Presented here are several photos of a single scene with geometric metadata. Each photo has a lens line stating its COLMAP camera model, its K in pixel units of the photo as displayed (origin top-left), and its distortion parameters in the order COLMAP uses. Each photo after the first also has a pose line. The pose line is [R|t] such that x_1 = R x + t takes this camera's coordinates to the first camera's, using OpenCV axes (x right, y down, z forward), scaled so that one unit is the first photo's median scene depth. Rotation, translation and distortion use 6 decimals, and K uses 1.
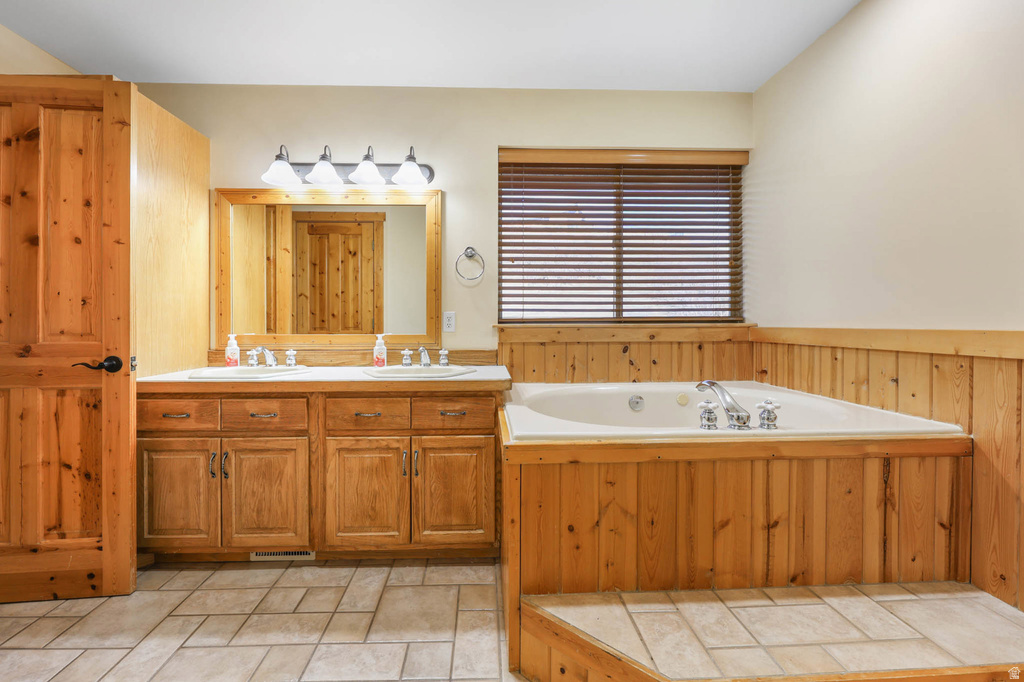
lens RADIAL K [[422.3, 0, 512.0], [0, 422.3, 341.0], [0, 0, 1]] dist [-0.000813, -0.000113]
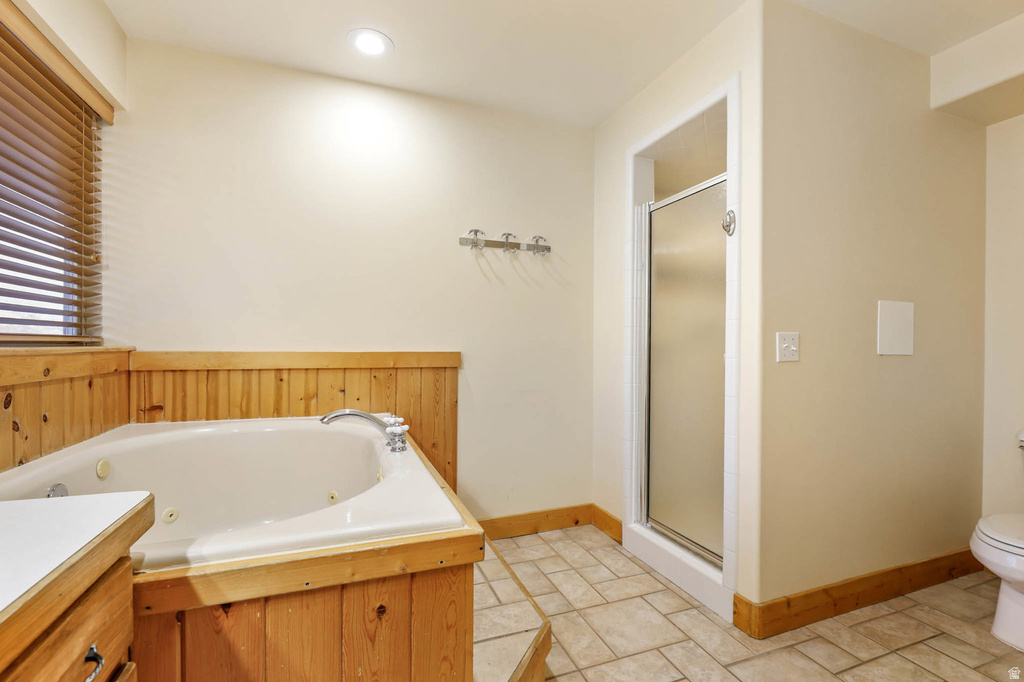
lens RADIAL K [[422.3, 0, 512.0], [0, 422.3, 341.0], [0, 0, 1]] dist [-0.000813, -0.000113]
pose [[-0.285569, 0.013361, 0.958265, -0.351189], [0.032959, 0.999448, -0.004113, -0.026925], [-0.957791, 0.030409, -0.285851, 0.588539]]
